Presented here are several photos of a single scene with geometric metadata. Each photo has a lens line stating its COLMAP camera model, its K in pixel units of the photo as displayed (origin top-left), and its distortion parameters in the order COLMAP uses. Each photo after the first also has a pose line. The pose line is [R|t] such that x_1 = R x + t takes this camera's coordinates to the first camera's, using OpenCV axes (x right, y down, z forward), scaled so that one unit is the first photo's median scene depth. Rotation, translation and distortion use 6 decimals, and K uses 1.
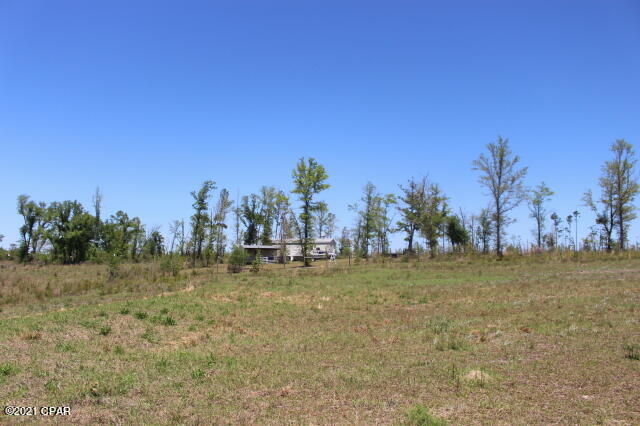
lens RADIAL K [[529.6, 0, 320.0], [0, 529.6, 213.0], [0, 0, 1]] dist [-0.155594, 0.144871]
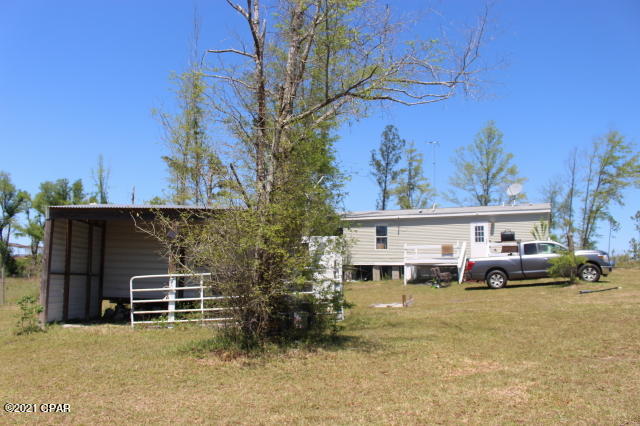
lens RADIAL K [[529.6, 0, 320.0], [0, 529.6, 213.0], [0, 0, 1]] dist [-0.155594, 0.144871]
pose [[0.969187, -0.021822, -0.245357, -0.026795], [0.017625, 0.999659, -0.019290, 0.052075], [0.245695, 0.014371, 0.969241, 0.632900]]
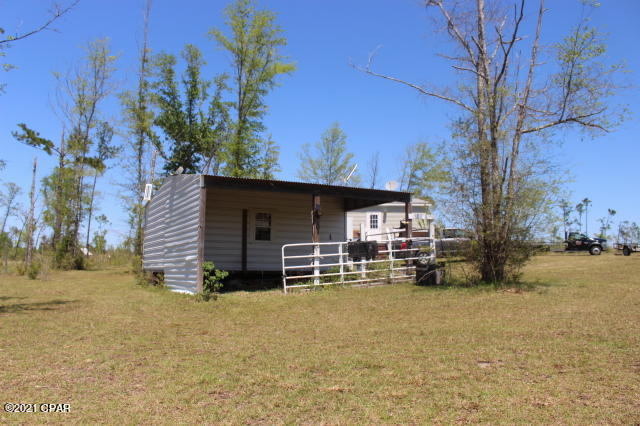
lens RADIAL K [[529.6, 0, 320.0], [0, 529.6, 213.0], [0, 0, 1]] dist [-0.155594, 0.144871]
pose [[0.976659, 0.022649, 0.213599, -0.103971], [-0.022345, 0.999743, -0.003842, 0.055441], [-0.213631, -0.001021, 0.976914, 0.611835]]
